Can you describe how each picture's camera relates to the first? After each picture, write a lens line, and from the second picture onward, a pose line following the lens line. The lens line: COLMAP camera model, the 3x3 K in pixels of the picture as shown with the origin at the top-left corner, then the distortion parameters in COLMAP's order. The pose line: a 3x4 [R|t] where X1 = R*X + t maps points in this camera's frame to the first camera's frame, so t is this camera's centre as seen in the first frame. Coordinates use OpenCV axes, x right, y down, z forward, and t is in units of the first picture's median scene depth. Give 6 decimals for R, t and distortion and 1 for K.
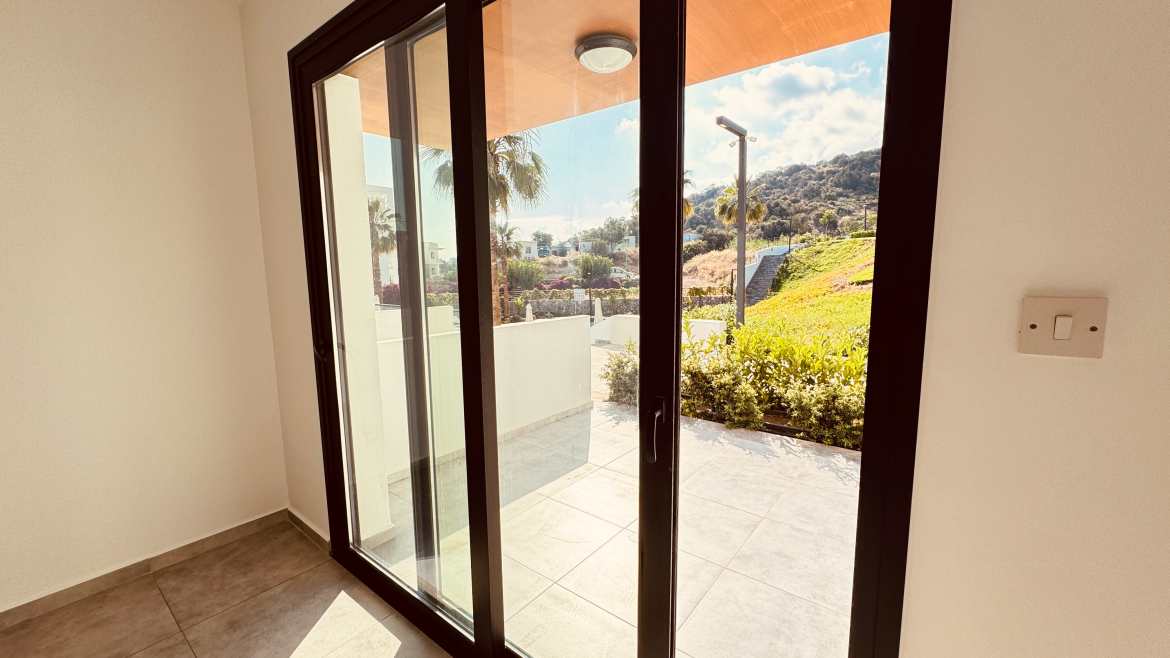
lens RADIAL K [[466.6, 0, 581.8], [0, 466.6, 328.6], [0, 0, 1]] dist [-0.000205, 0.000198]
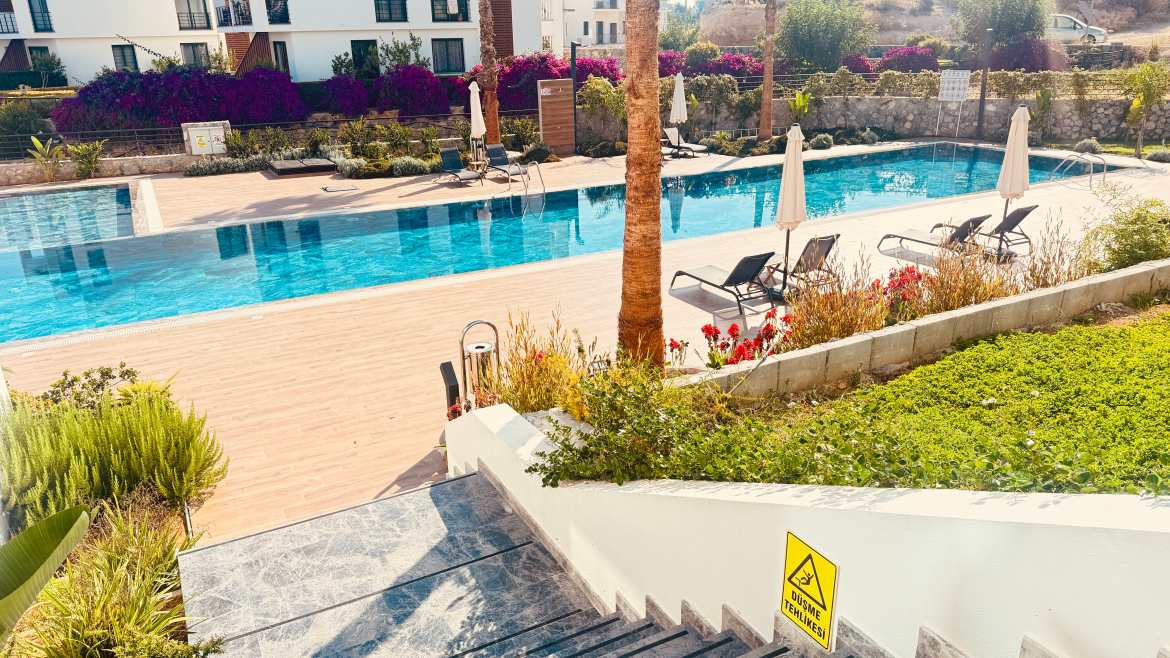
lens RADIAL K [[816.5, 0, 587.0], [0, 816.5, 344.5], [0, 0, 1]] dist [0.072861, -0.093969]
pose [[0.921846, 0.136535, -0.362709, -0.007706], [-0.044607, 0.967048, 0.250657, -0.021305], [0.384981, -0.214887, 0.897560, 0.188228]]
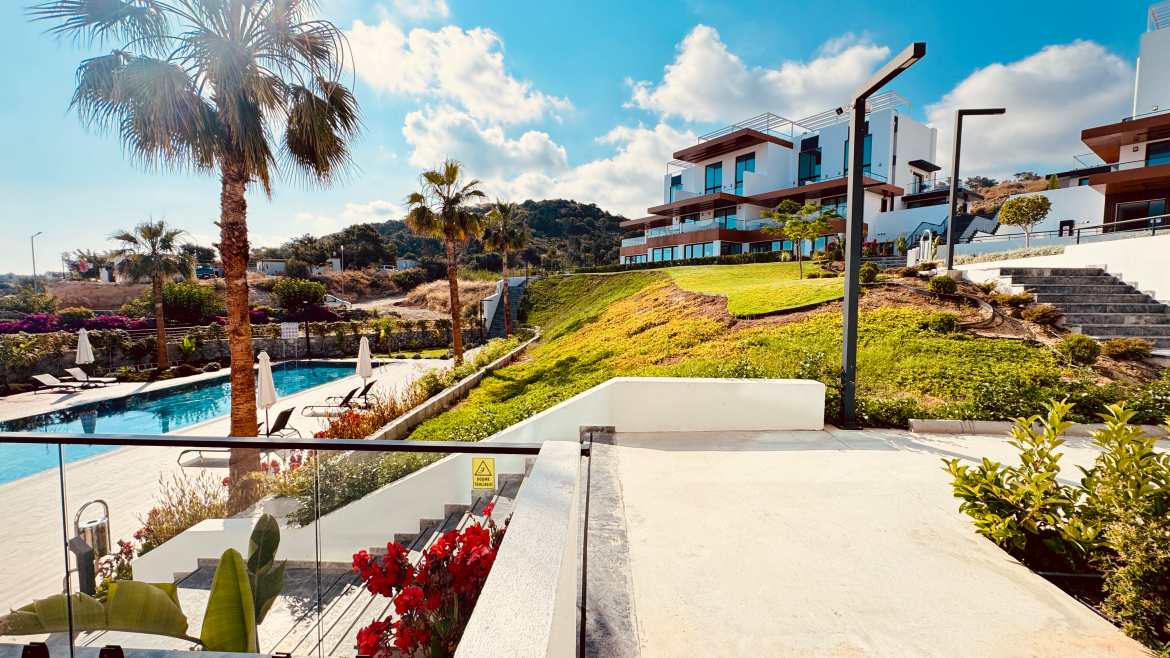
lens RADIAL K [[466.6, 0, 581.8], [0, 466.6, 328.6], [0, 0, 1]] dist [-0.000205, 0.000198]
pose [[0.807705, -0.020906, 0.589217, -0.066662], [0.058656, 0.997262, -0.045023, -0.015482], [-0.586662, 0.070926, 0.806720, 0.133241]]
